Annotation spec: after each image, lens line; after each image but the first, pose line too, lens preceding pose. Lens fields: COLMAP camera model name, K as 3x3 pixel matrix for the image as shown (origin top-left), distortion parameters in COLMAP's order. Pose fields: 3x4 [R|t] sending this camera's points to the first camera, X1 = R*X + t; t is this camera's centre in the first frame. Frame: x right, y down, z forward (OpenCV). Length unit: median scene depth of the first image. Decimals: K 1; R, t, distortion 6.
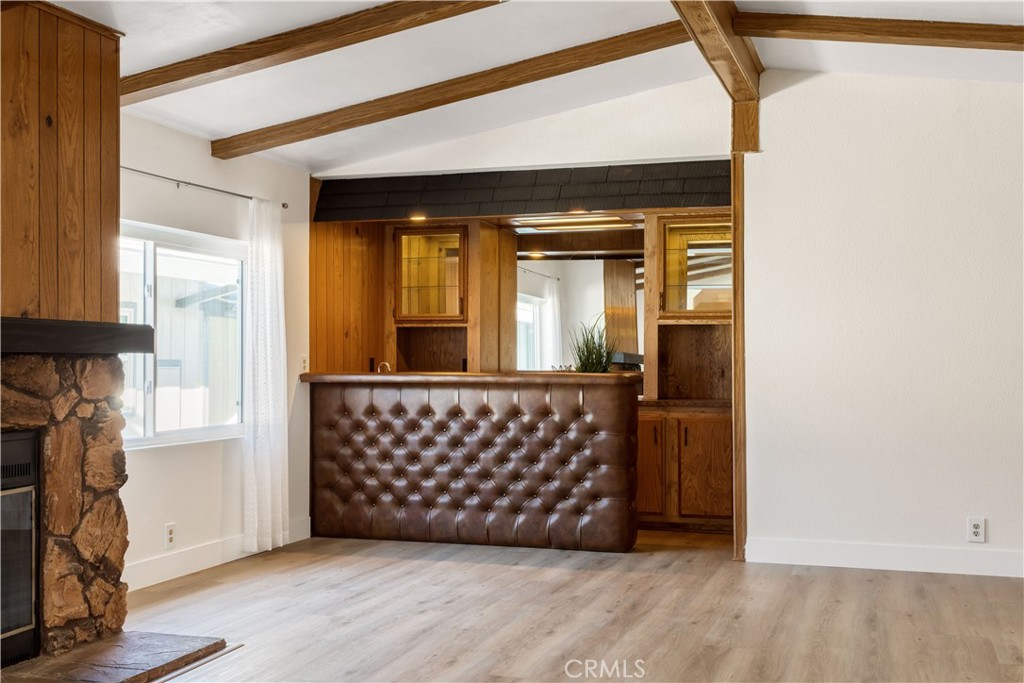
lens RADIAL K [[1120.7, 0, 512.0], [0, 1120.7, 341.5], [0, 0, 1]] dist [0.008926, -0.008698]
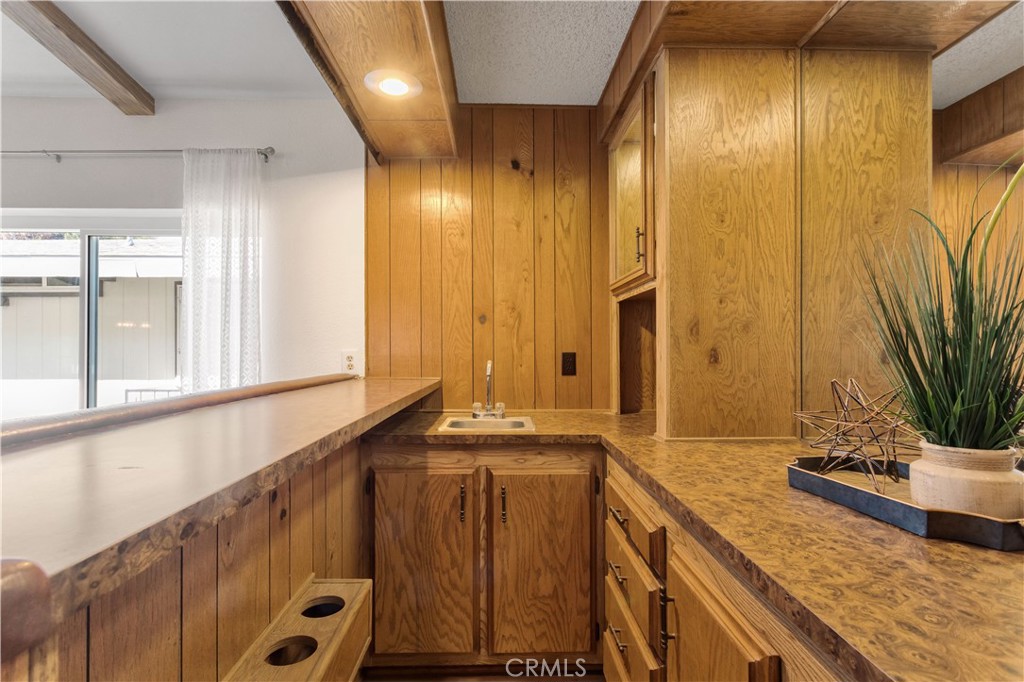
lens RADIAL K [[491.2, 0, 506.7], [0, 491.2, 350.3], [0, 0, 1]] dist [-0.001295, 0.001213]
pose [[0.327666, -0.000303, -0.944794, 0.161654], [0.010671, 0.999937, 0.003381, 0.014677], [0.944733, -0.011189, 0.327649, 1.025173]]
